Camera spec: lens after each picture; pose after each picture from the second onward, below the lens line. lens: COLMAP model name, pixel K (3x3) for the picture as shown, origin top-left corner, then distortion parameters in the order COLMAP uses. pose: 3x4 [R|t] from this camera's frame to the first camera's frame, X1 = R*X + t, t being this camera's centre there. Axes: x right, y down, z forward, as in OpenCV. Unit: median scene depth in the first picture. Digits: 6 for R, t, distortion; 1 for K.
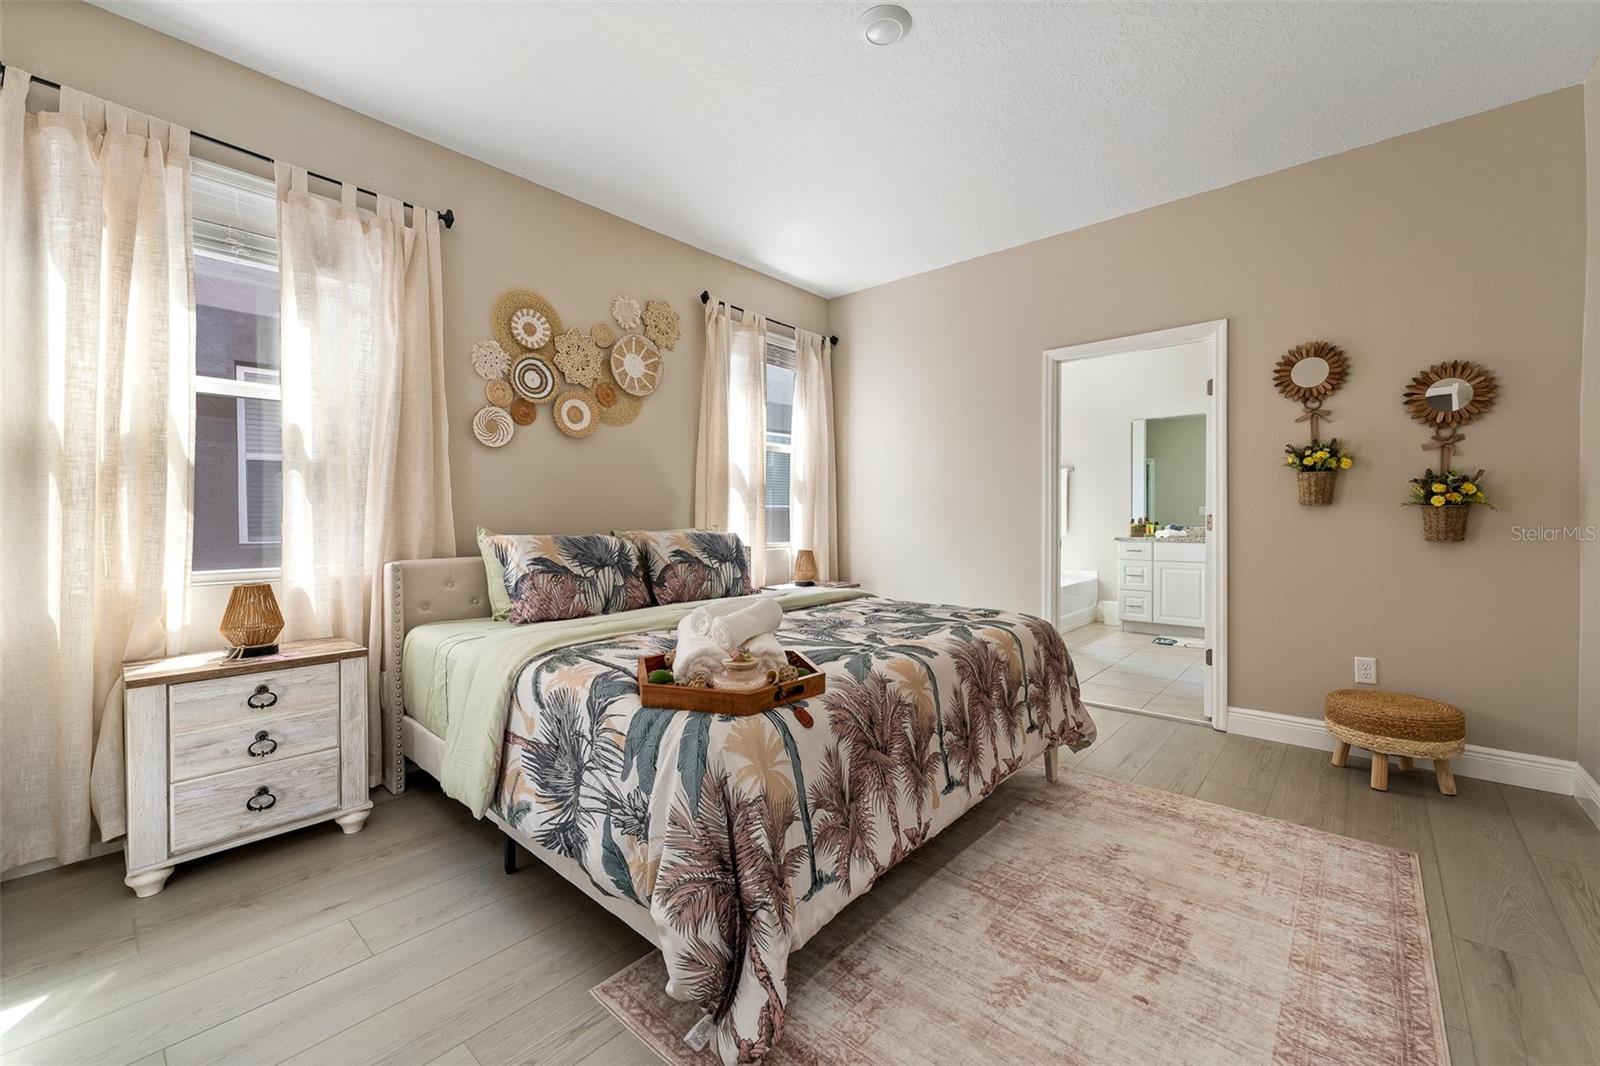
lens RADIAL K [[647.4, 0, 799.1], [0, 647.4, 519.7], [0, 0, 1]] dist [-0.003073, 0.000009]
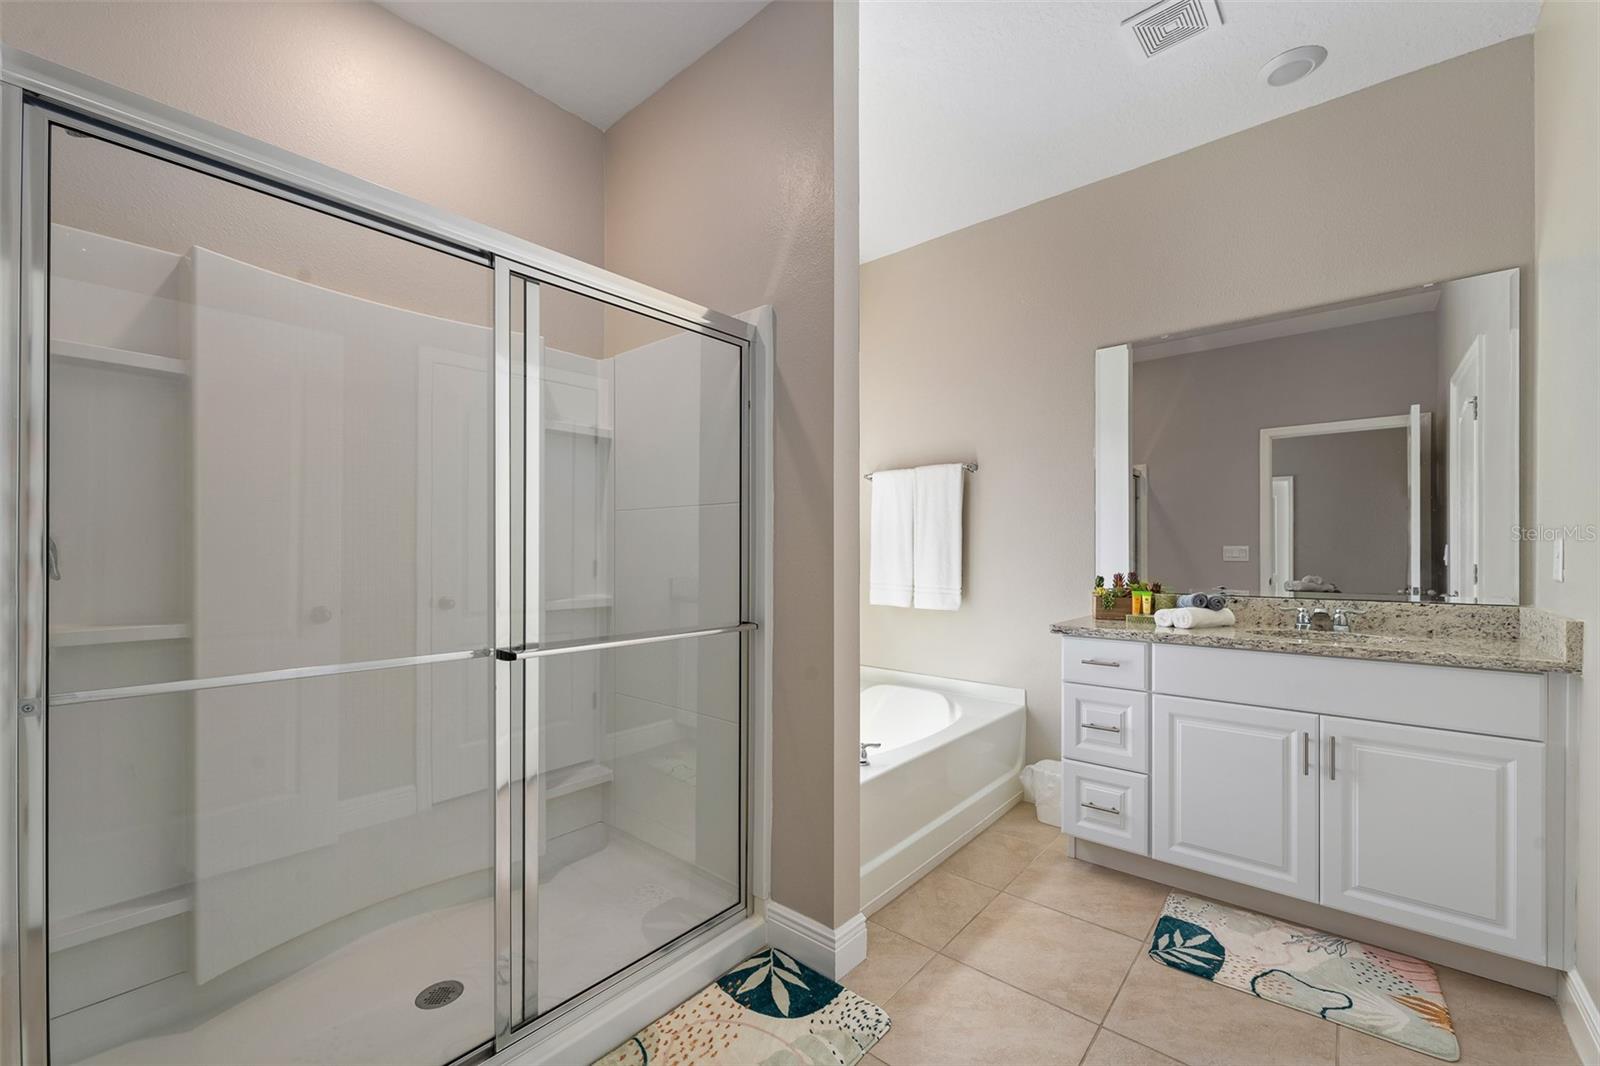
lens RADIAL K [[647.4, 0, 800.4], [0, 647.4, 546.5], [0, 0, 1]] dist [-0.003073, 0.000009]
pose [[0.999921, 0.000967, 0.012510, 0.327622], [-0.000838, 0.999947, -0.010267, -0.016936], [-0.012520, 0.010256, 0.999869, 0.604127]]
